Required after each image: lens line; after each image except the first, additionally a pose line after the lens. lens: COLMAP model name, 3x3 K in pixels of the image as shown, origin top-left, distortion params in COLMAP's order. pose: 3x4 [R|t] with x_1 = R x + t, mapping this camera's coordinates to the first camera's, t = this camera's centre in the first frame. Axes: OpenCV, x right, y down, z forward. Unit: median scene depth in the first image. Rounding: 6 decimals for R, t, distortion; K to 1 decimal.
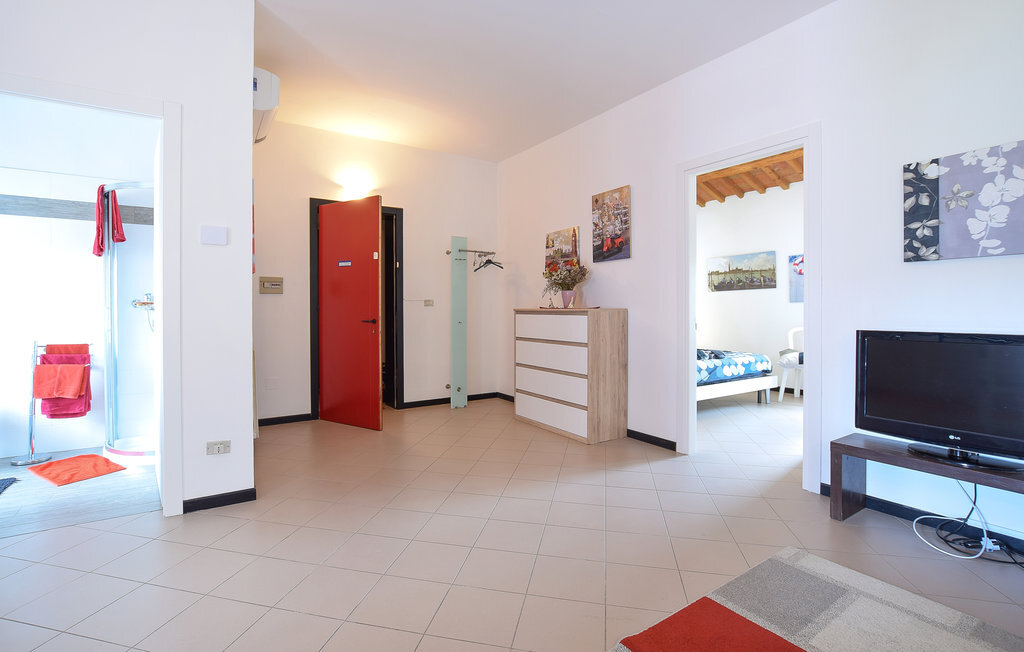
lens RADIAL K [[465.2, 0, 512.6], [0, 465.2, 317.3], [0, 0, 1]] dist [-0.002092, 0.000028]
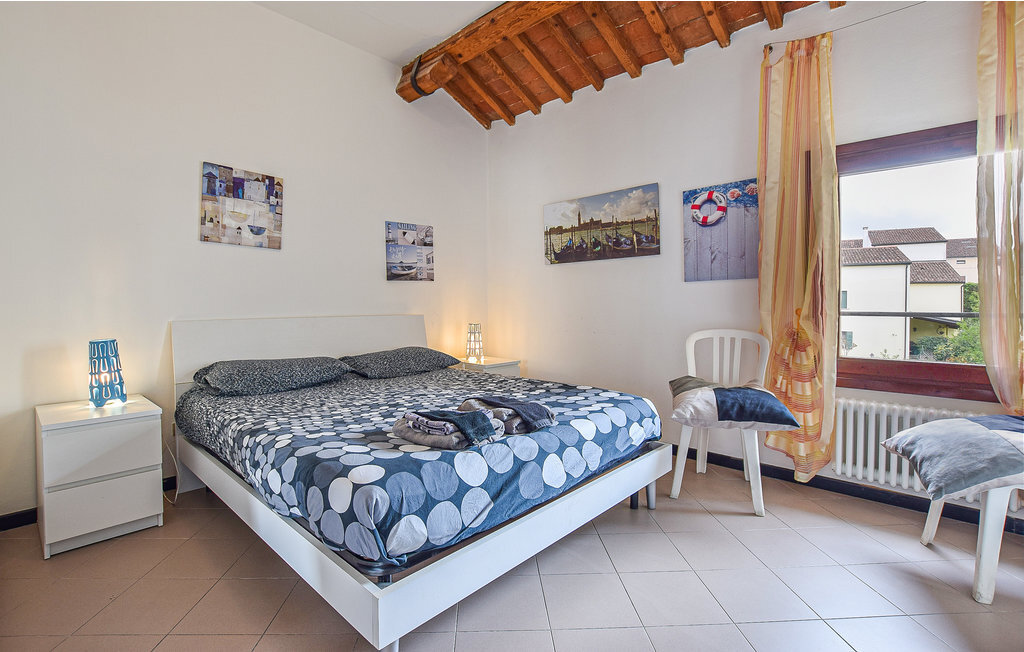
lens RADIAL K [[465.2, 0, 512.6], [0, 465.2, 317.3], [0, 0, 1]] dist [-0.002092, 0.000028]
pose [[0.966279, -0.006226, 0.257422, 0.272932], [0.002407, 0.999882, 0.015150, -0.000913], [-0.257486, -0.014020, 0.966180, 0.538247]]
